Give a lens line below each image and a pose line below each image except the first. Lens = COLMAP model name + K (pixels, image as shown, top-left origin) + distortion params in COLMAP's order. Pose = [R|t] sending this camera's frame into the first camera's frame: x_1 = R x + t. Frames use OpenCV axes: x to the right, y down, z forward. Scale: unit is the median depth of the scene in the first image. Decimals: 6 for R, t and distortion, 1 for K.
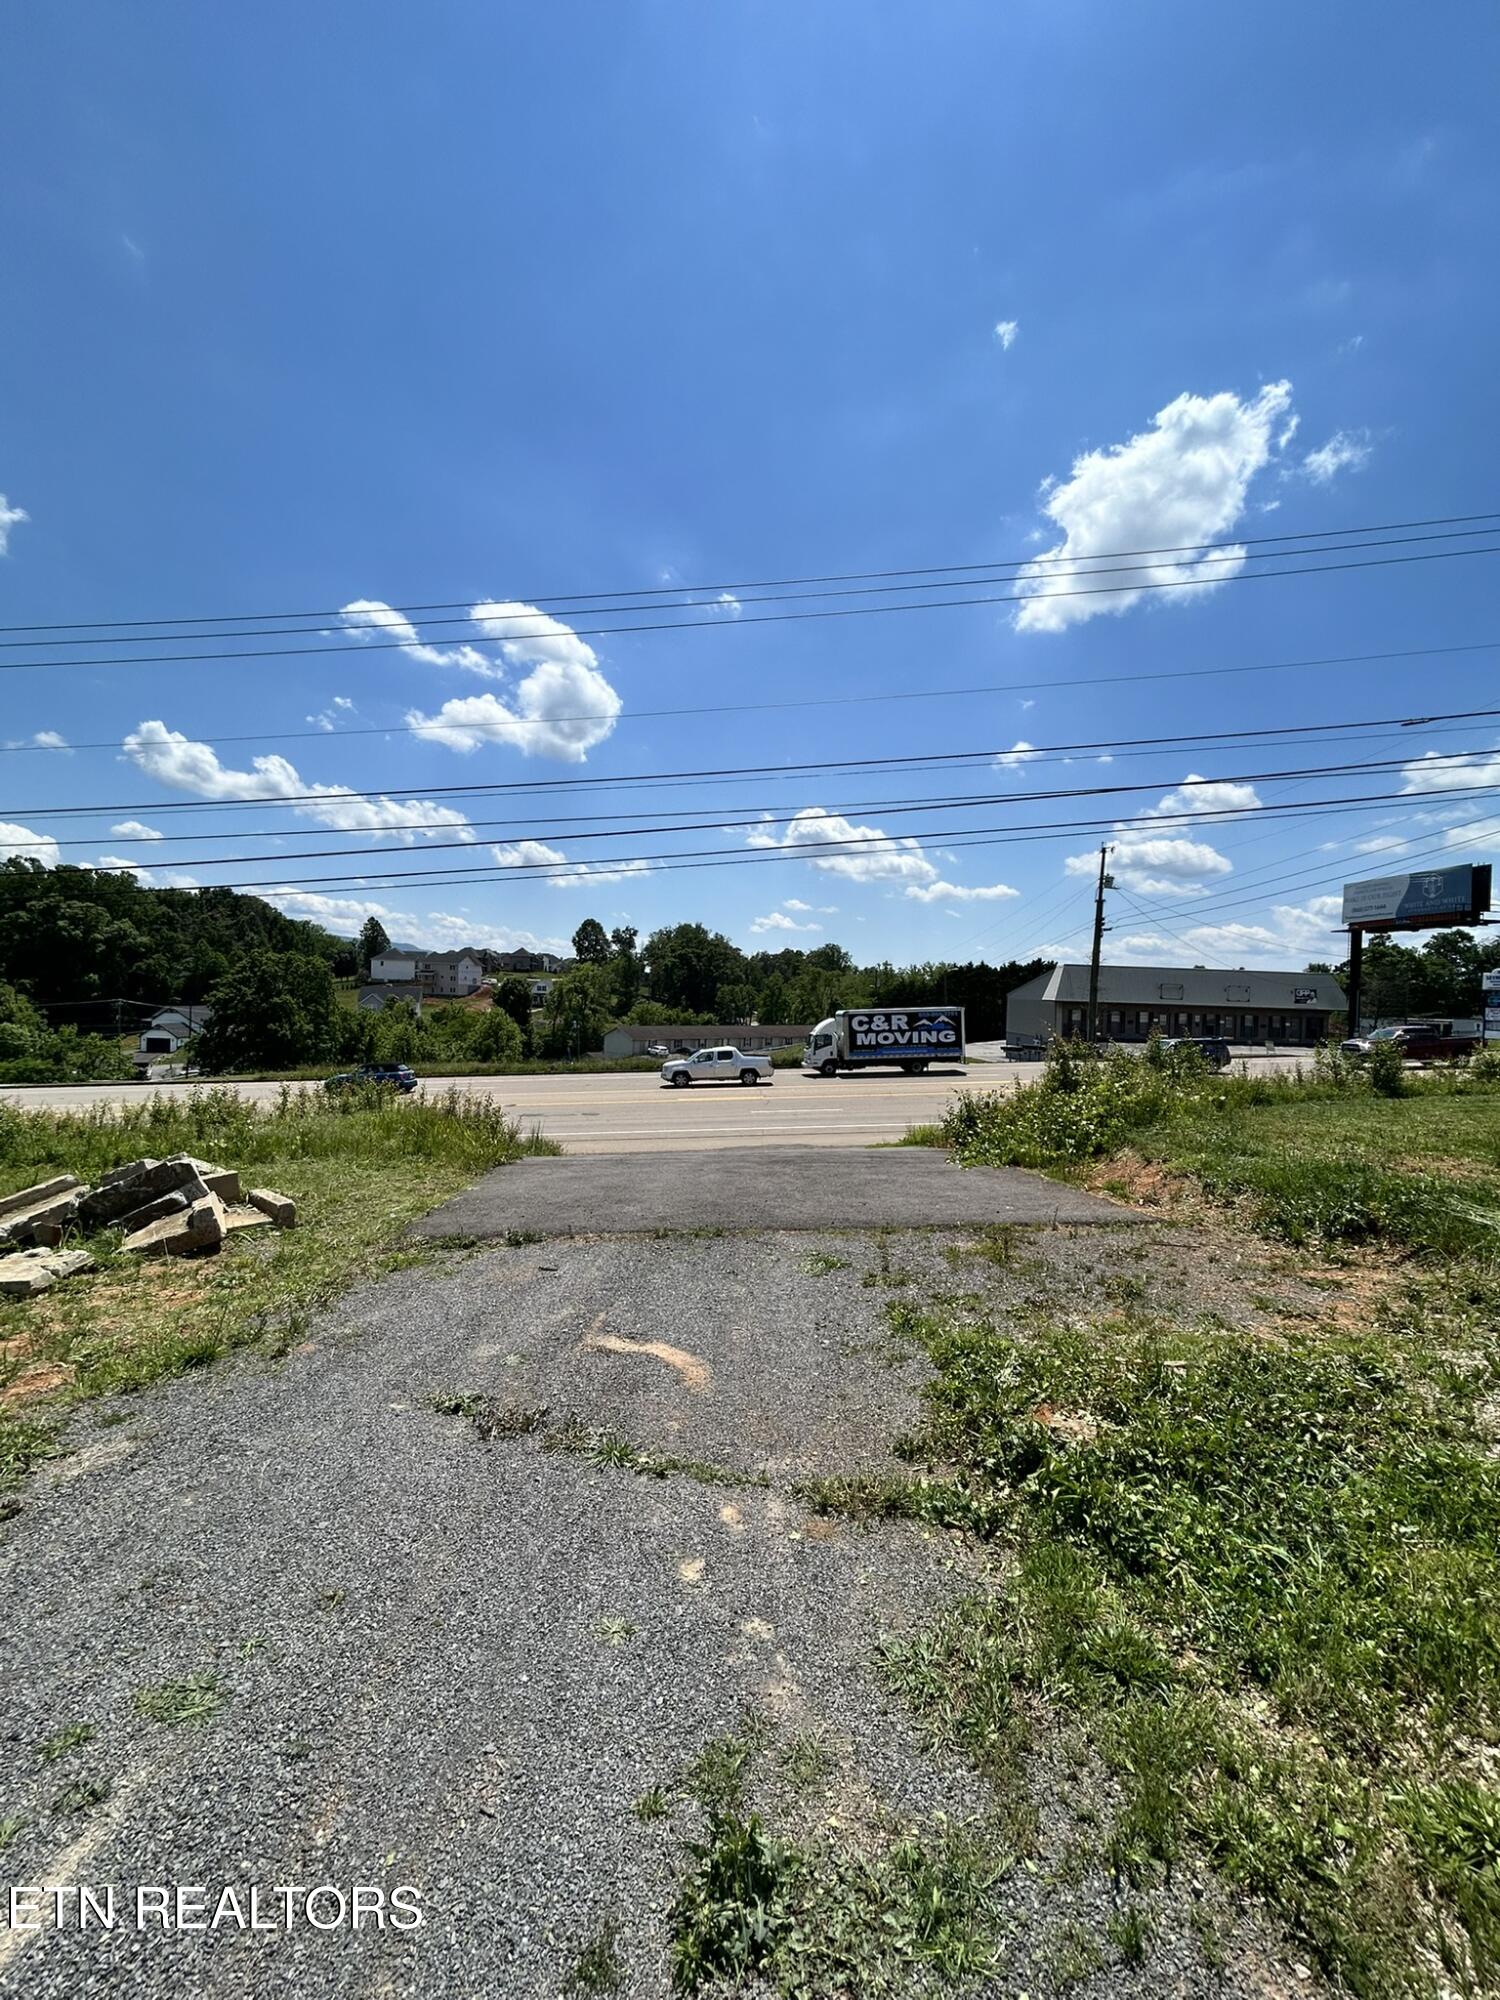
lens RADIAL K [[808.5, 0, 746.6], [0, 808.5, 998.7], [0, 0, 1]] dist [0.000397, 0.000672]
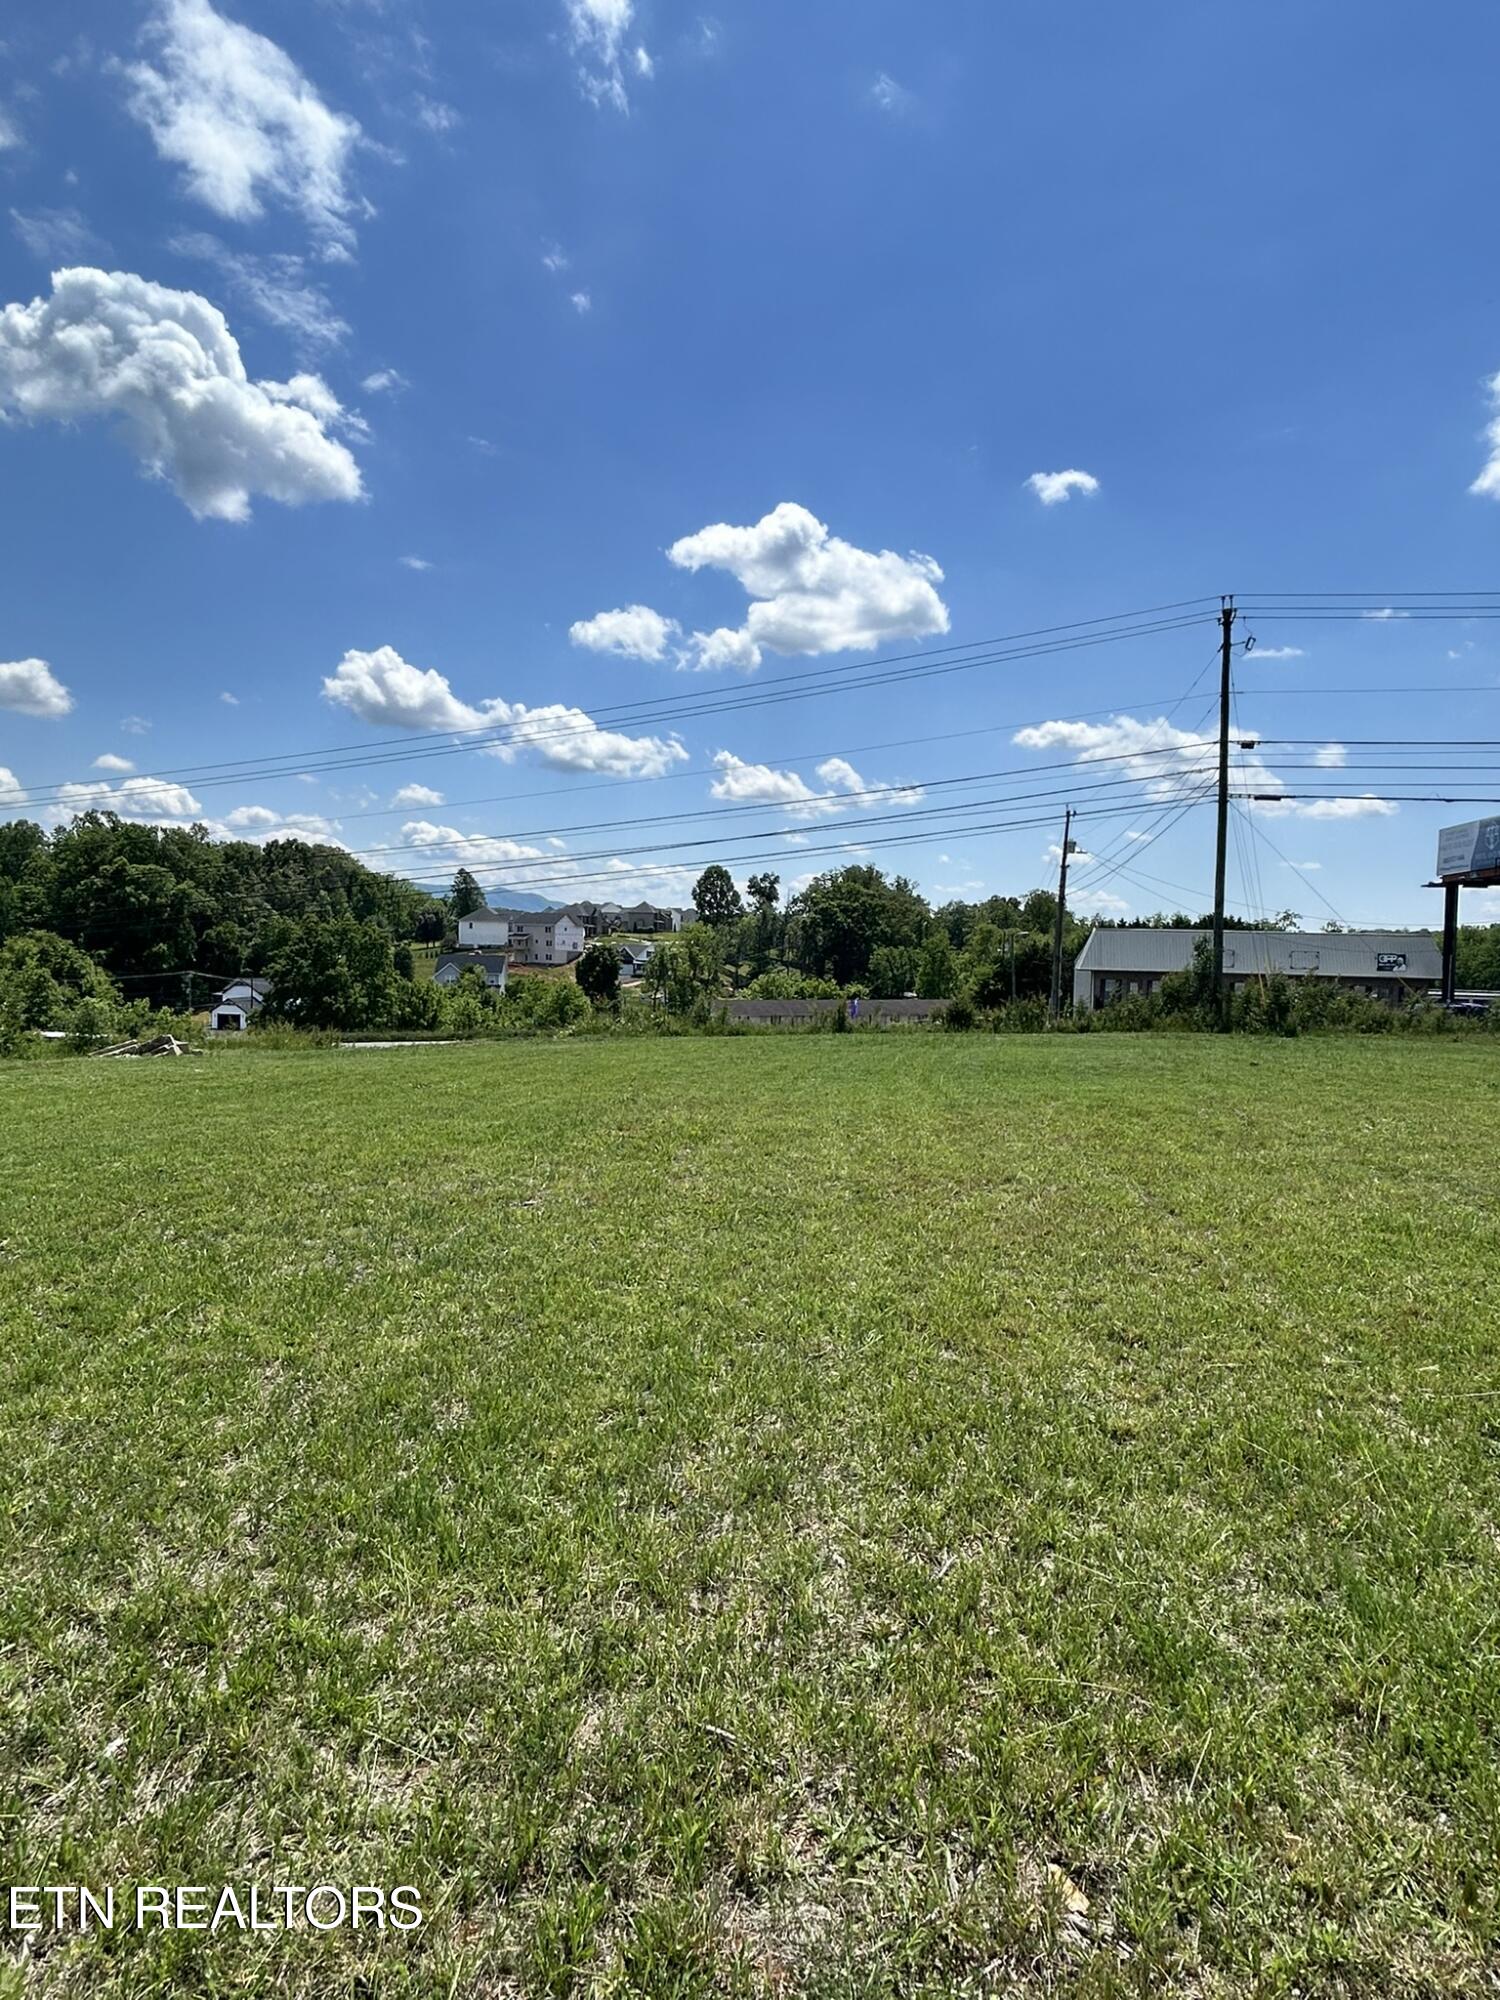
lens RADIAL K [[1147.2, 0, 748.1], [0, 1147.2, 1003.7], [0, 0, 1]] dist [0.004816, -0.001861]
pose [[0.977324, 0.000540, -0.211750, 0.112232], [0.006671, 0.999422, 0.033339, -0.001816], [0.211646, -0.033996, 0.976755, -0.131885]]
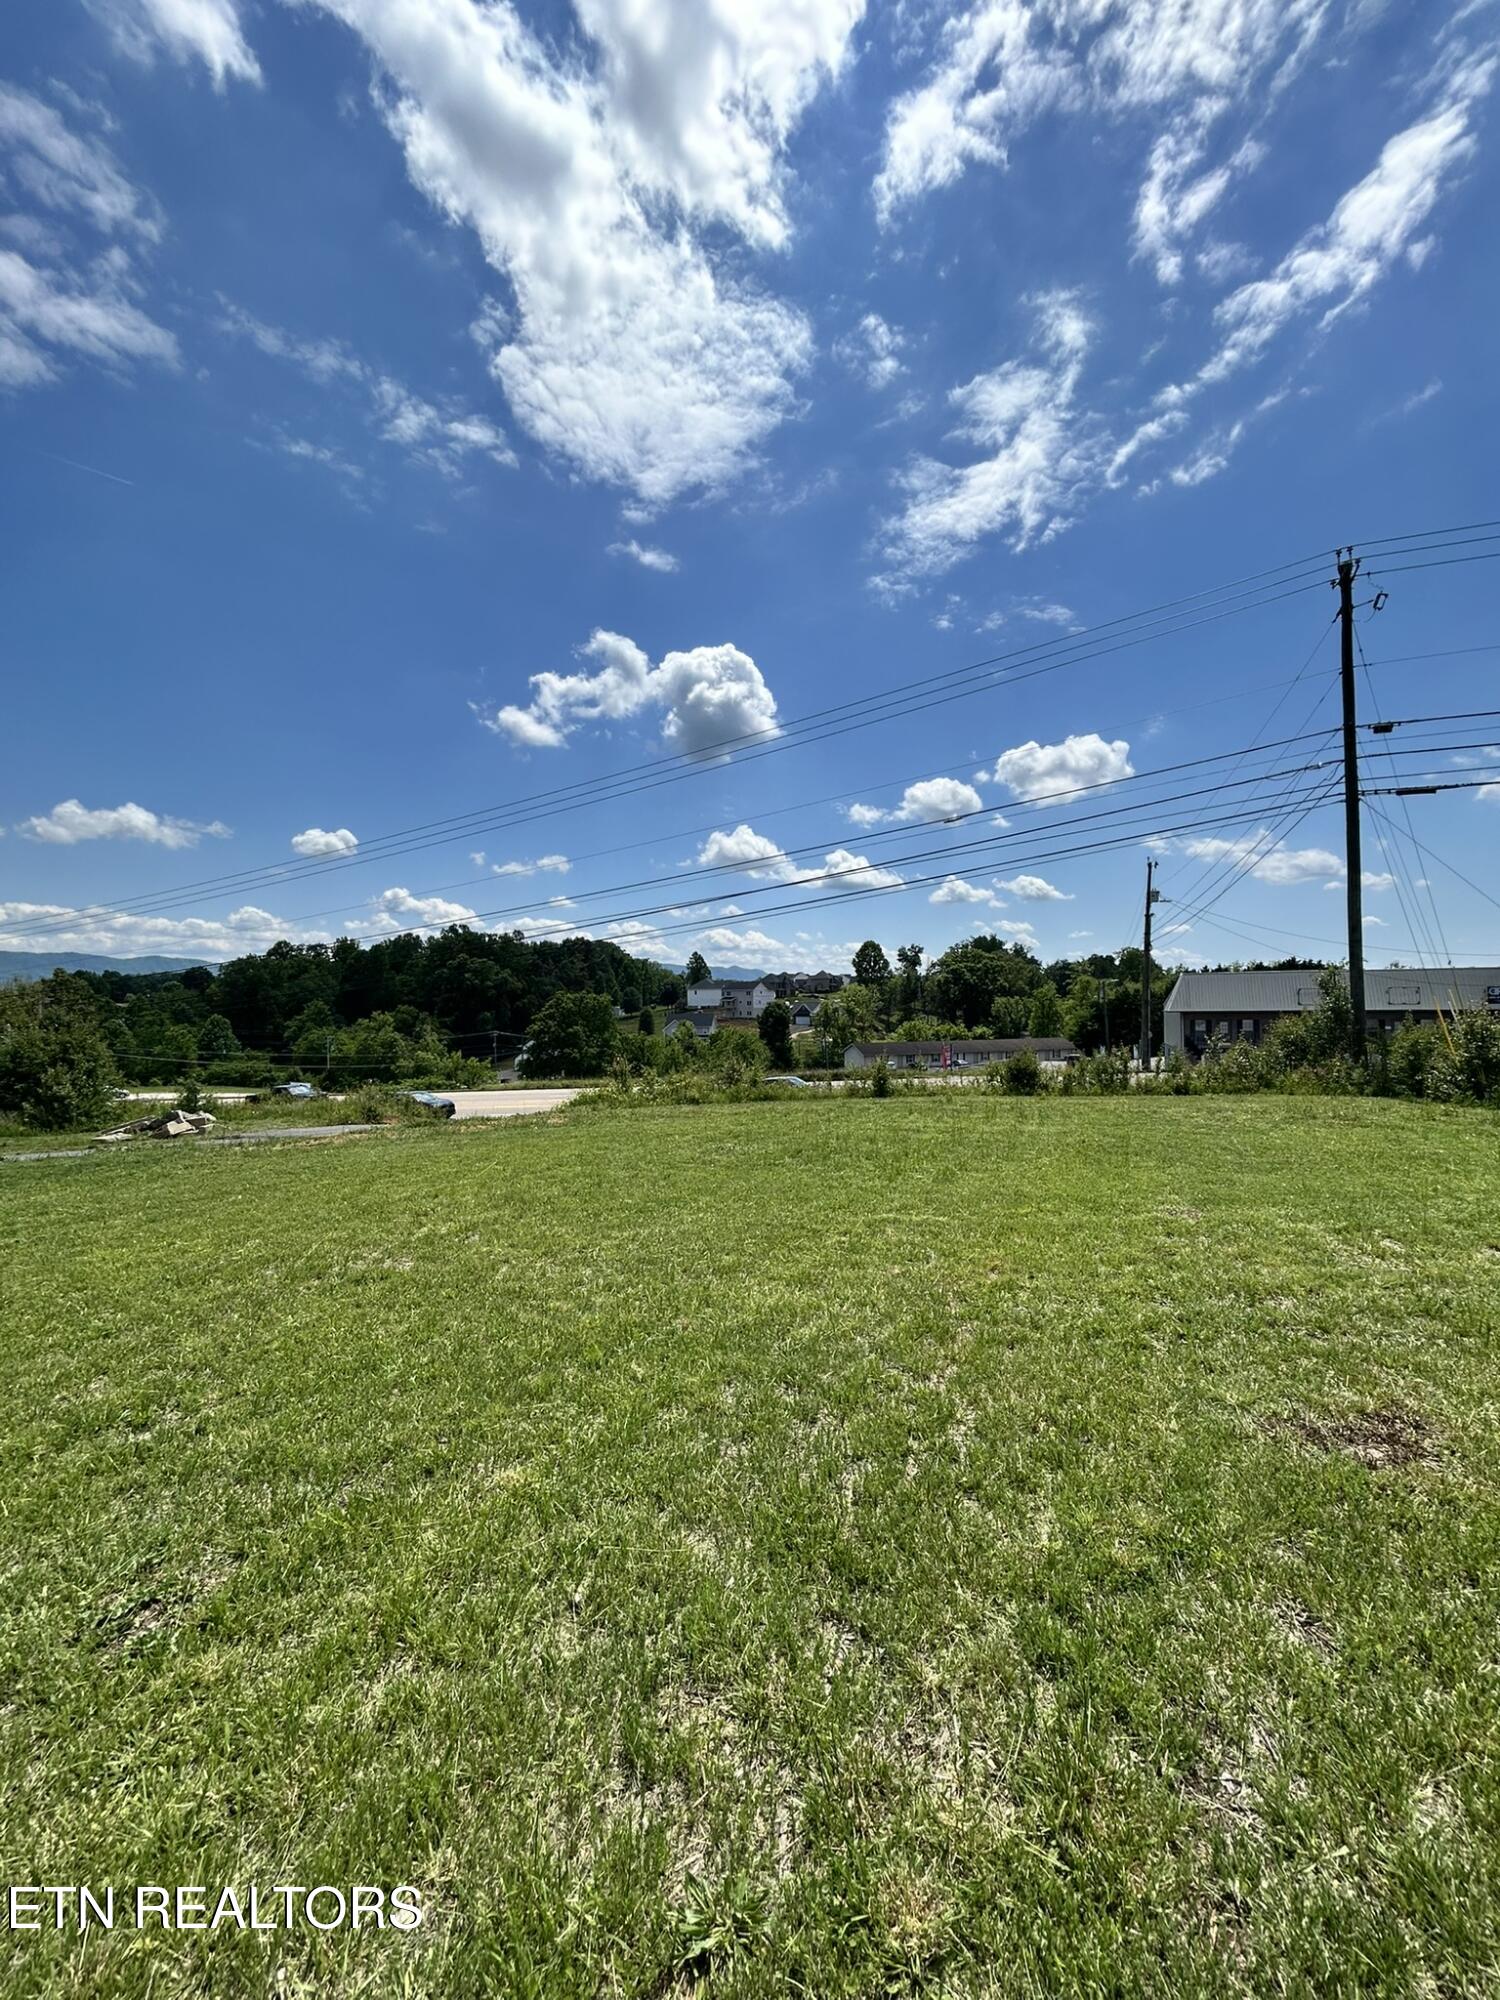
lens RADIAL K [[808.5, 0, 752.6], [0, 808.5, 1000.5], [0, 0, 1]] dist [0.000397, 0.000672]
pose [[0.917998, -0.043647, -0.394176, 0.117958], [0.037317, 0.999022, -0.023713, -0.002525], [0.394826, 0.007059, 0.918729, -0.040892]]
